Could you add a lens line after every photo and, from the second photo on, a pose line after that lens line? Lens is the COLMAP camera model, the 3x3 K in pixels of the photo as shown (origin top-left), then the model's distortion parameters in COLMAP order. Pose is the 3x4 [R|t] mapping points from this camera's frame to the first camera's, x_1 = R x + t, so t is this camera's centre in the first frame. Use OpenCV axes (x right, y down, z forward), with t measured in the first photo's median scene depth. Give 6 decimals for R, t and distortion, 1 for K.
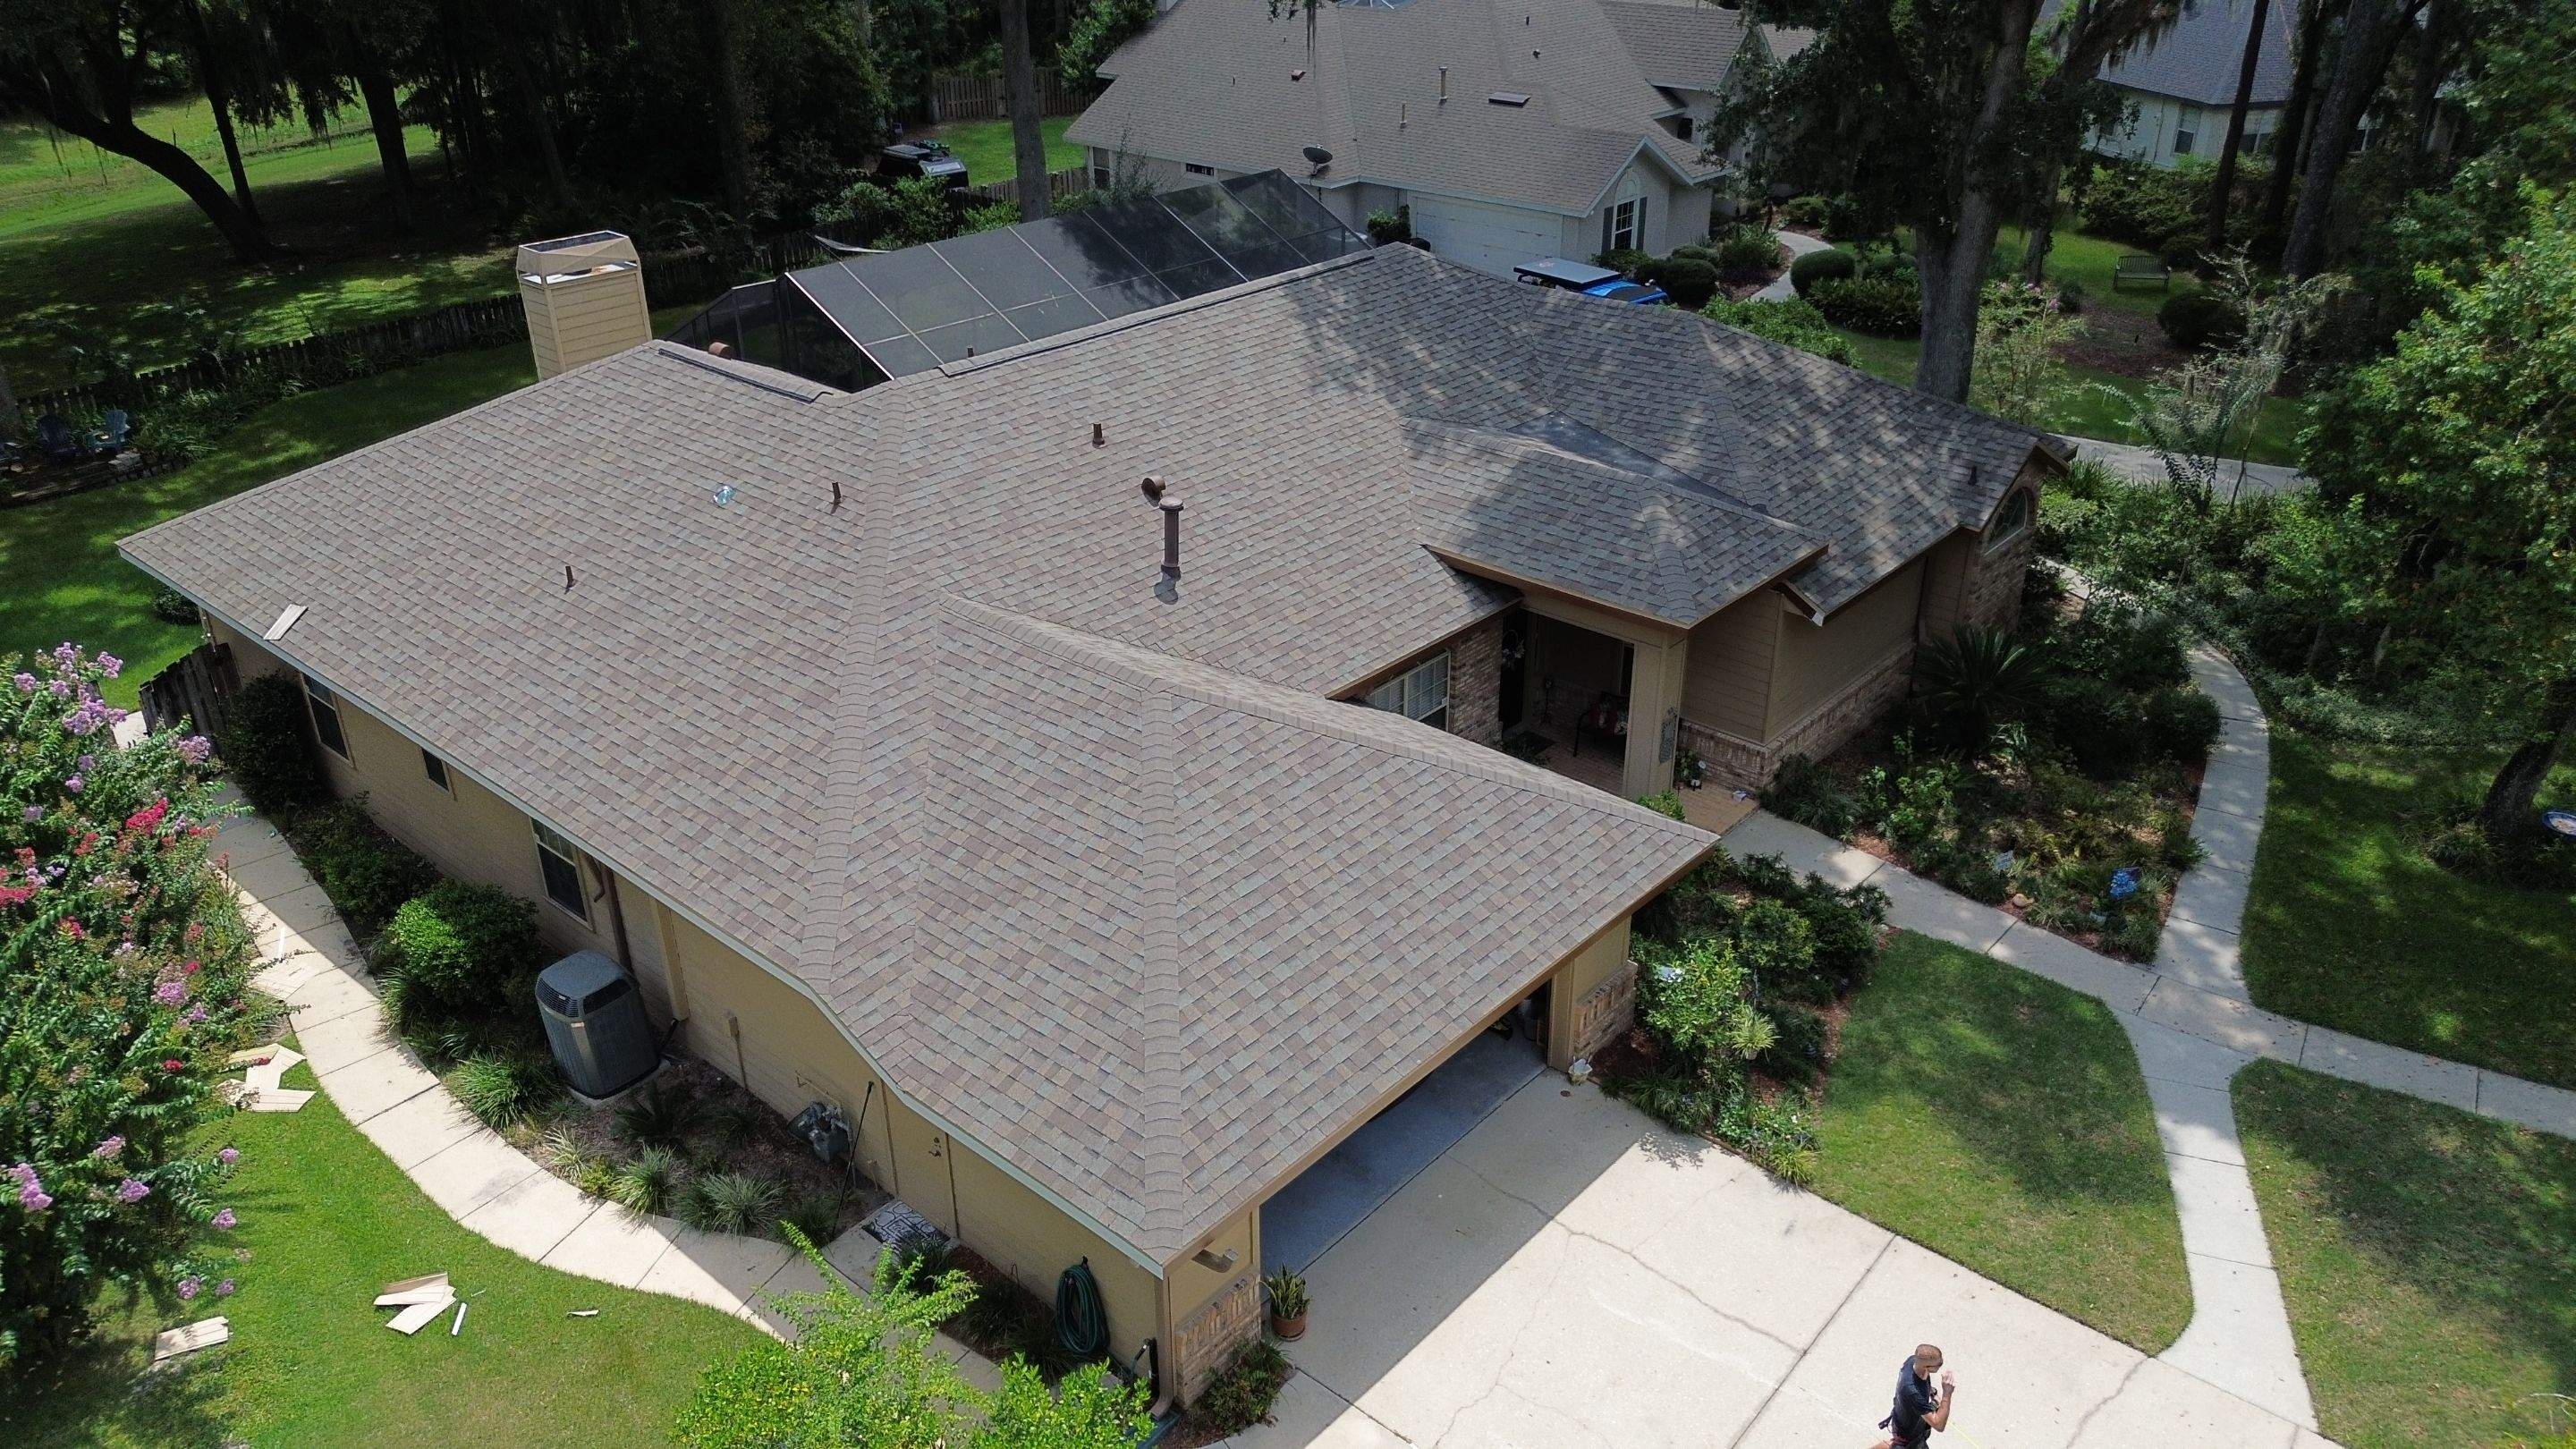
lens RADIAL K [[1843.4, 0, 1293.1], [0, 1843.4, 719.7], [0, 0, 1]] dist [0.043730, -0.041509]
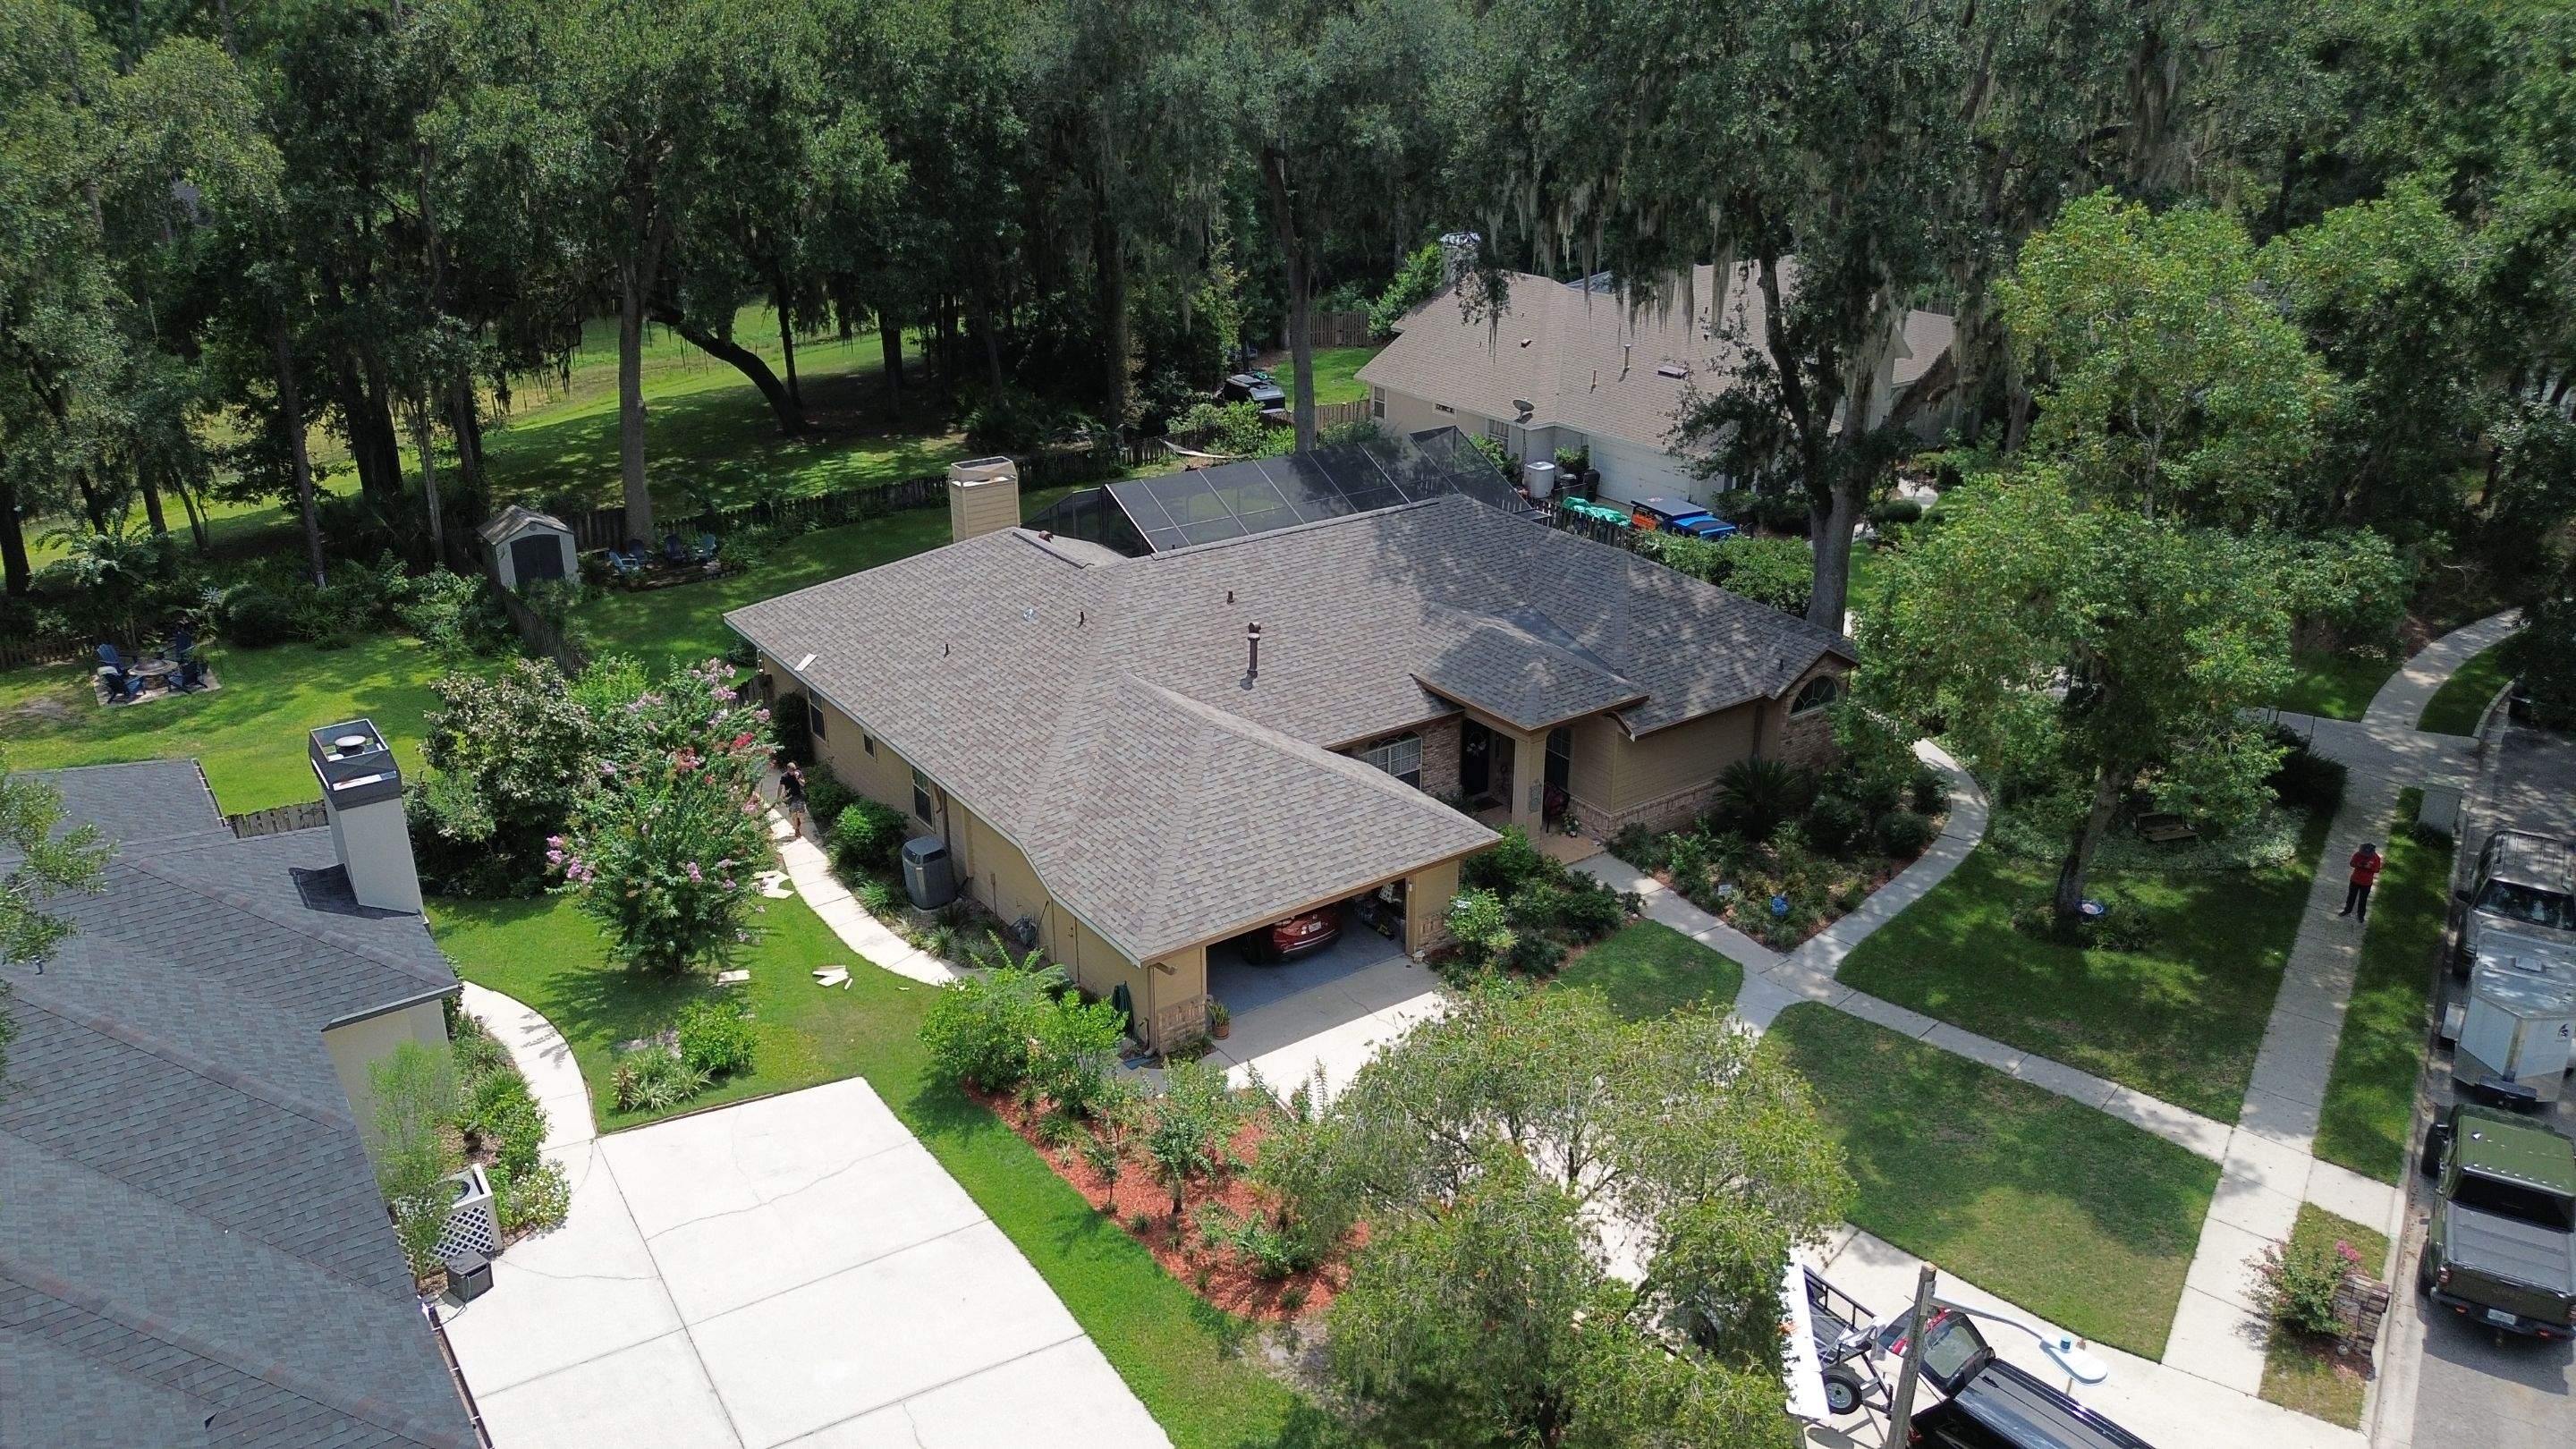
lens RADIAL K [[1843.4, 0, 1294.8], [0, 1843.4, 713.5], [0, 0, 1]] dist [0.043730, -0.041509]
pose [[0.973523, 0.091087, -0.209655, 0.342384], [-0.109471, 0.990941, -0.077799, 0.091465], [0.200669, 0.098691, 0.974675, -0.730073]]
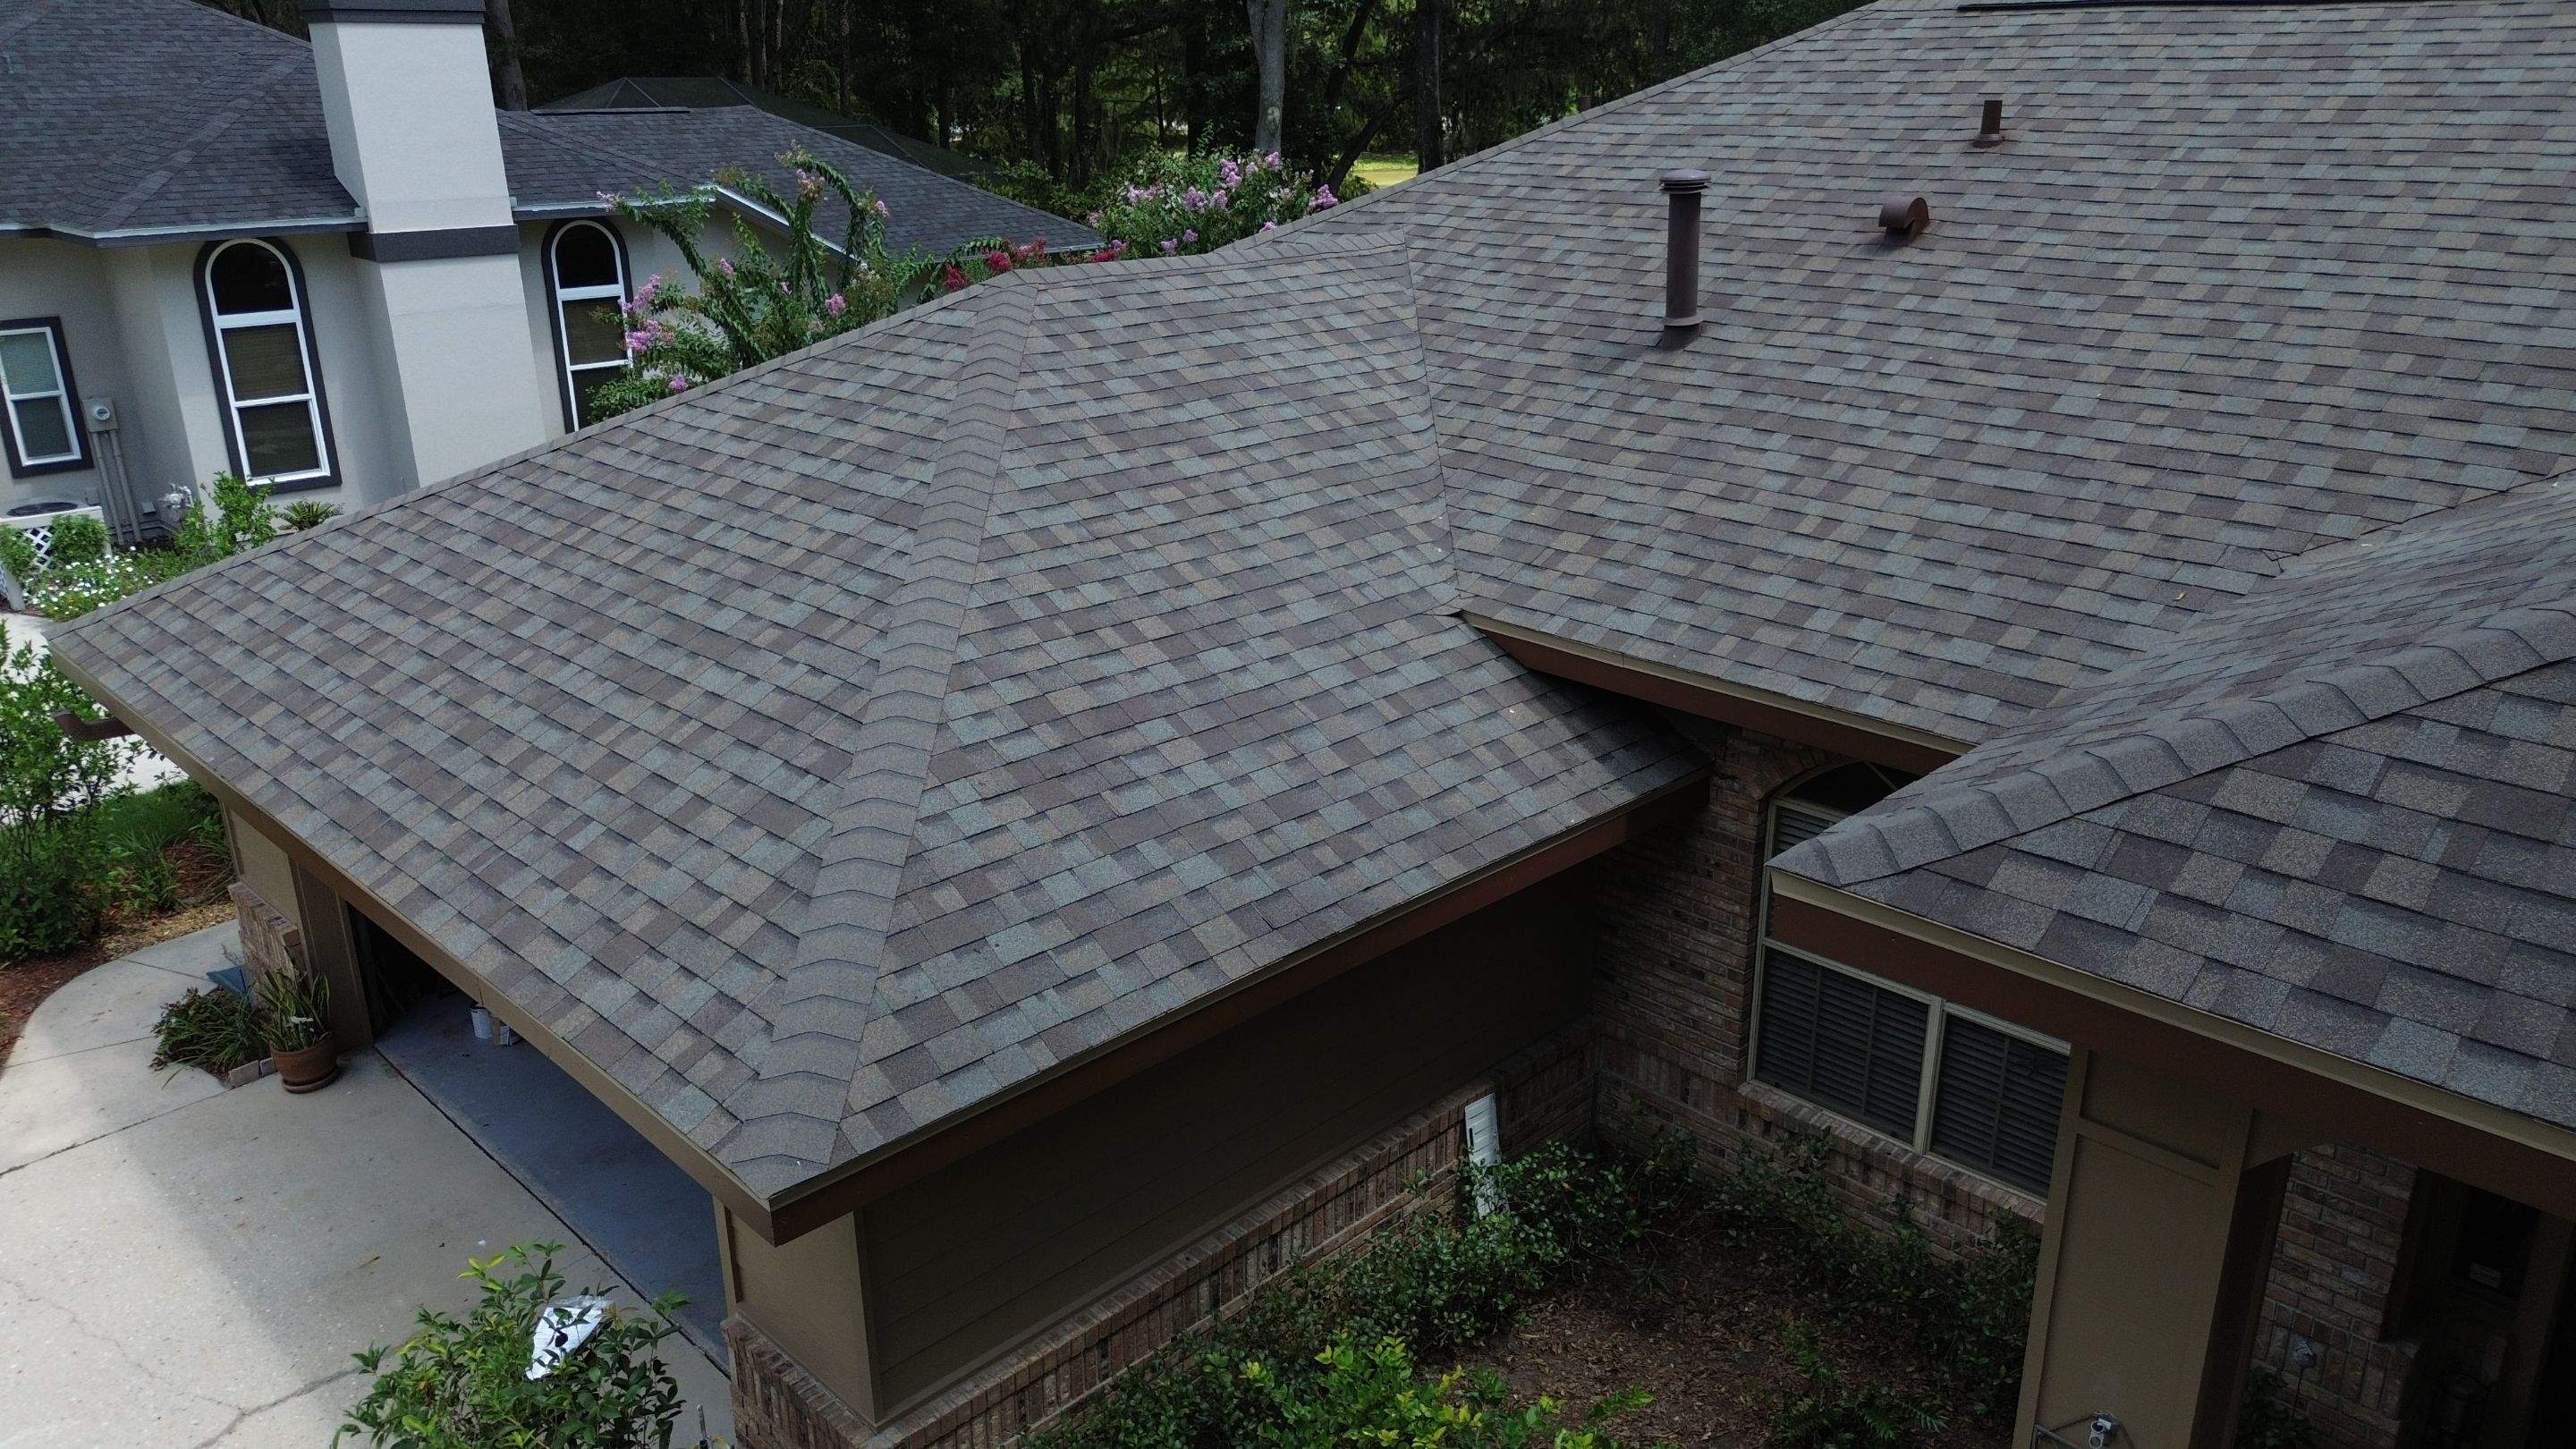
lens RADIAL K [[1843.4, 0, 1296.9], [0, 1843.4, 729.2], [0, 0, 1]] dist [0.043730, -0.041509]
pose [[-0.058045, 0.349489, -0.935141, 0.395007], [-0.447342, 0.828308, 0.337329, -0.107817], [0.892477, 0.437908, 0.108262, 0.857583]]
